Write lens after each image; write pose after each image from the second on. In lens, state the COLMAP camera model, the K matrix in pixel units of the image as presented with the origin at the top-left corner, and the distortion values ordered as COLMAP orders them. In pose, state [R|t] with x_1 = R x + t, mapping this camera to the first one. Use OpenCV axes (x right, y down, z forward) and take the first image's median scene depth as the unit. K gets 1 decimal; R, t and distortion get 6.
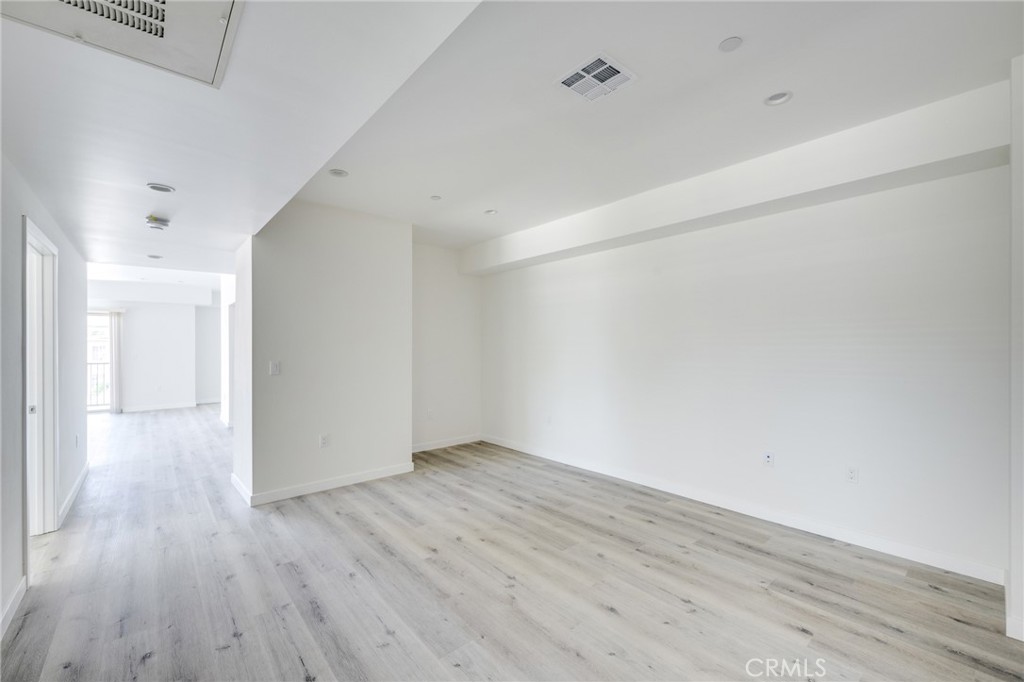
lens RADIAL K [[424.0, 0, 516.3], [0, 424.0, 344.2], [0, 0, 1]] dist [0.002090, -0.001401]
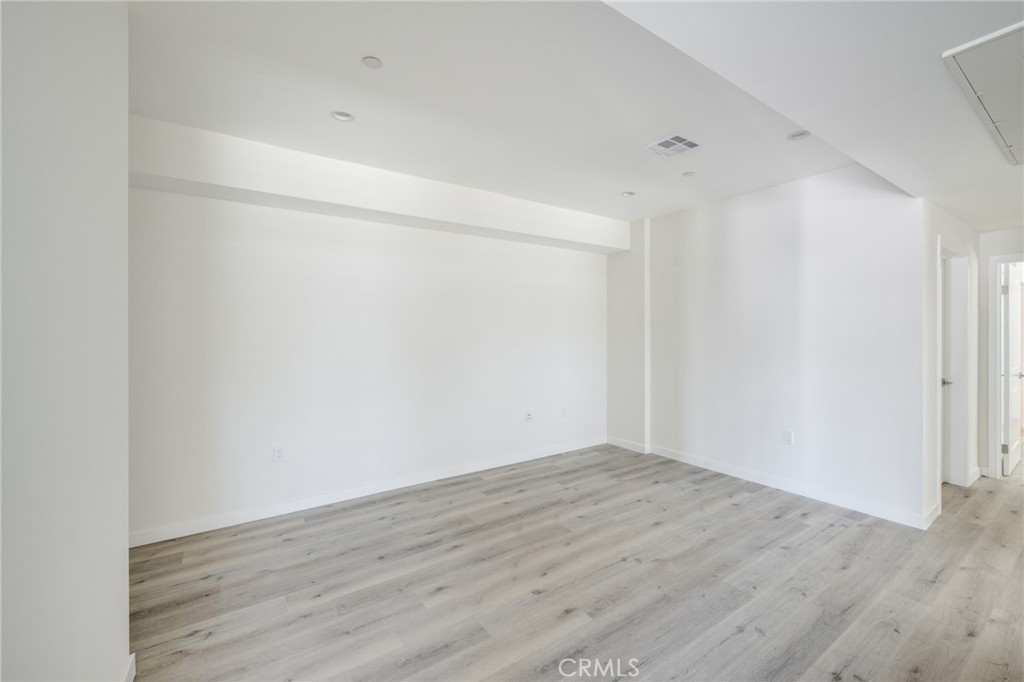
lens RADIAL K [[424.0, 0, 508.7], [0, 424.0, 336.2], [0, 0, 1]] dist [0.002090, -0.001401]
pose [[0.114915, -0.002397, 0.993372, -0.845953], [0.004265, 0.999989, 0.001920, -0.012274], [-0.993366, 0.004016, 0.114924, 0.889735]]
